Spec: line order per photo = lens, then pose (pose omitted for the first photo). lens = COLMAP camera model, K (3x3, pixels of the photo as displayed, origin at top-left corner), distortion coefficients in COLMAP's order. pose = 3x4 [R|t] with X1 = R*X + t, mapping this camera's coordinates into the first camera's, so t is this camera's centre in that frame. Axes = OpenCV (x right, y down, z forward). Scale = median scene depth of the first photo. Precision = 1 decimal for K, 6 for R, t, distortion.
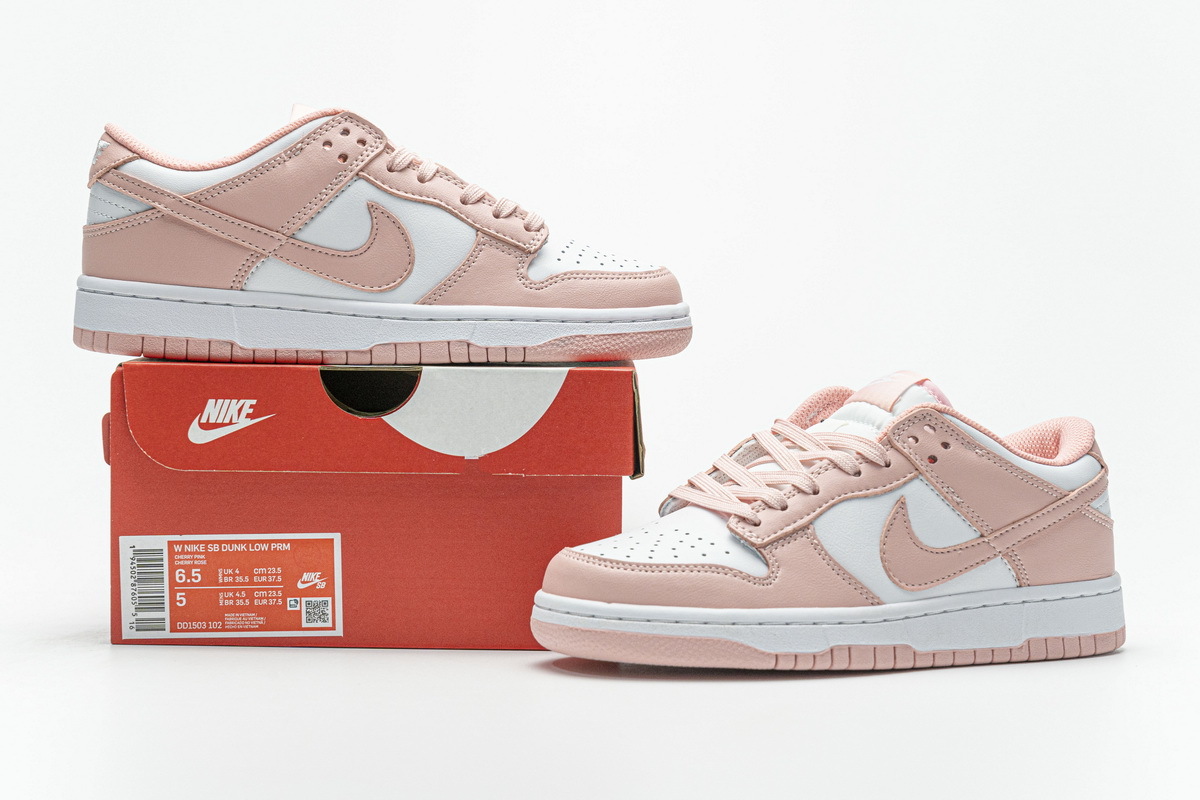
lens RADIAL K [[2235.4, 0, 591.7], [0, 2235.4, 390.5], [0, 0, 1]] dist [0.088639, 0.000000]
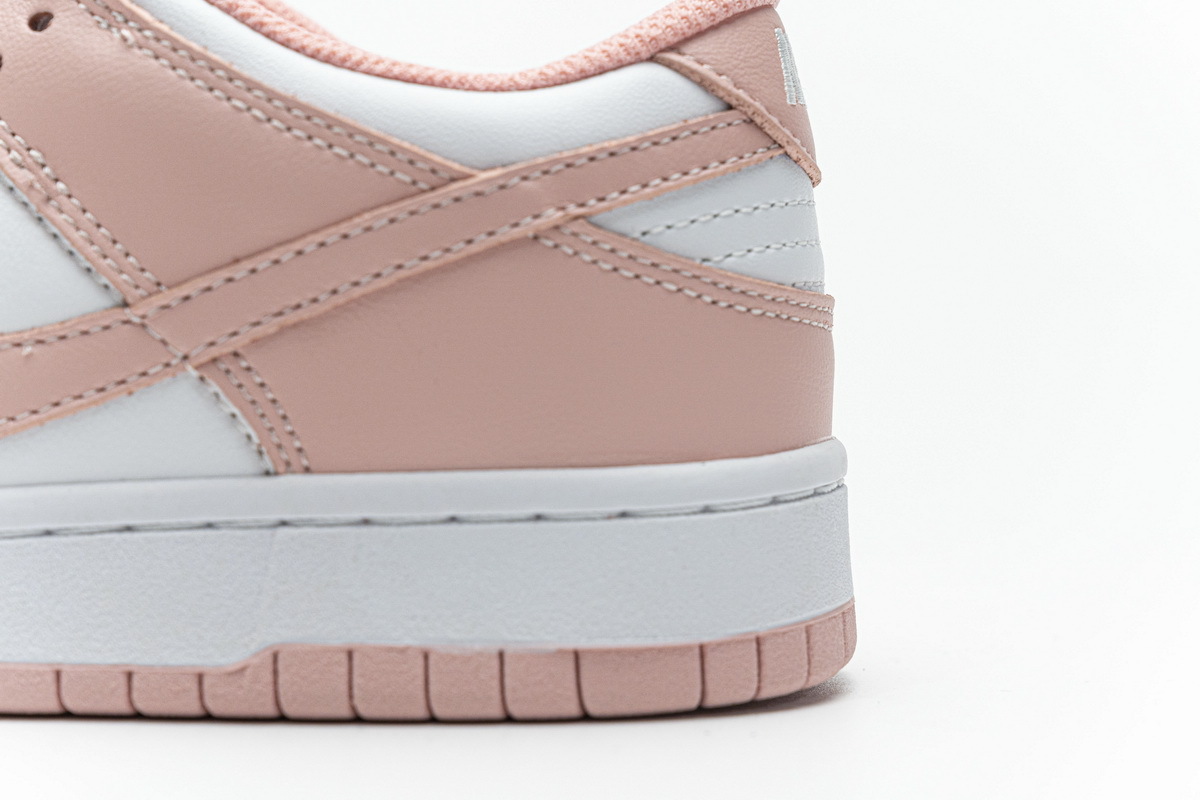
lens RADIAL K [[2399.8, 0, 599.0], [0, 2399.8, 390.6], [0, 0, 1]] dist [-0.006324, 0.000000]
pose [[0.850410, 0.006319, -0.526083, 0.409376], [-0.006560, 0.999977, 0.001406, 0.076911], [0.526080, 0.002255, 0.850432, 0.760826]]
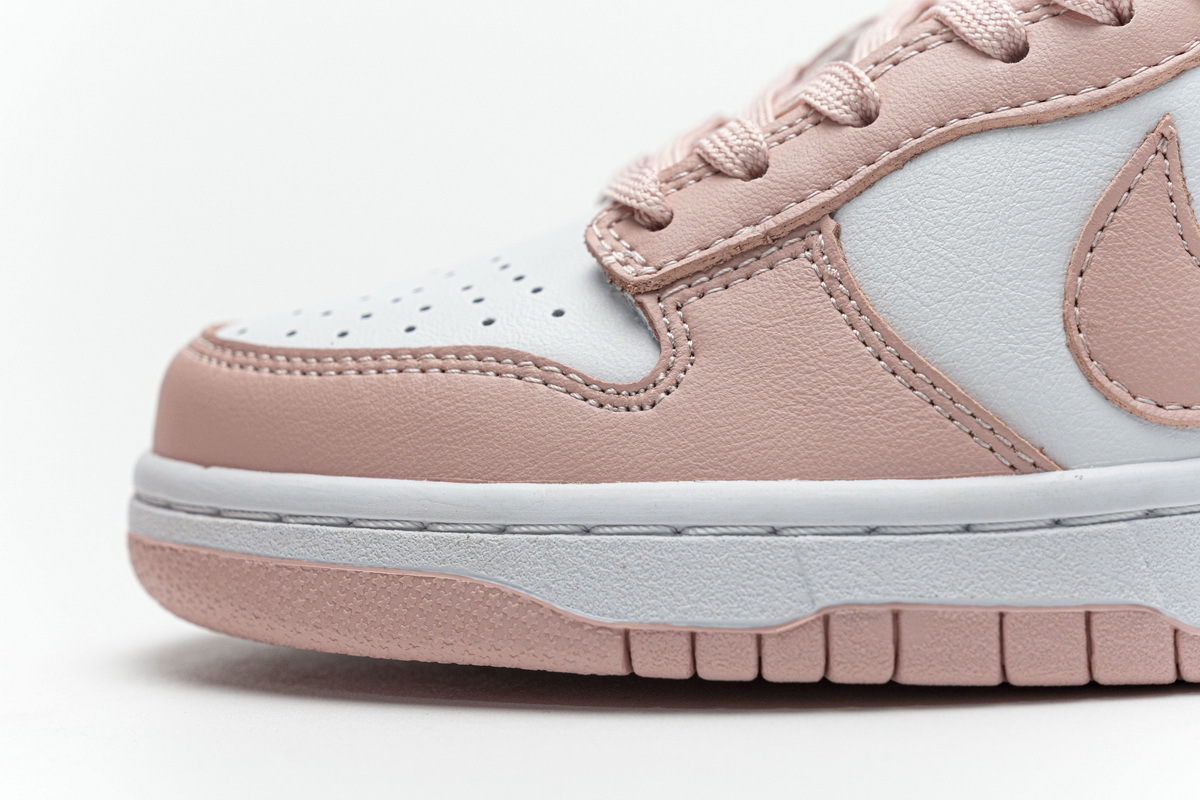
lens RADIAL K [[2399.8, 0, 592.9], [0, 2399.8, 411.6], [0, 0, 1]] dist [-0.006324, 0.000000]
pose [[0.865551, -0.015784, -0.500573, 0.233058], [0.042061, 0.998263, 0.041252, 0.070443], [0.499052, -0.056761, 0.864711, 0.678896]]
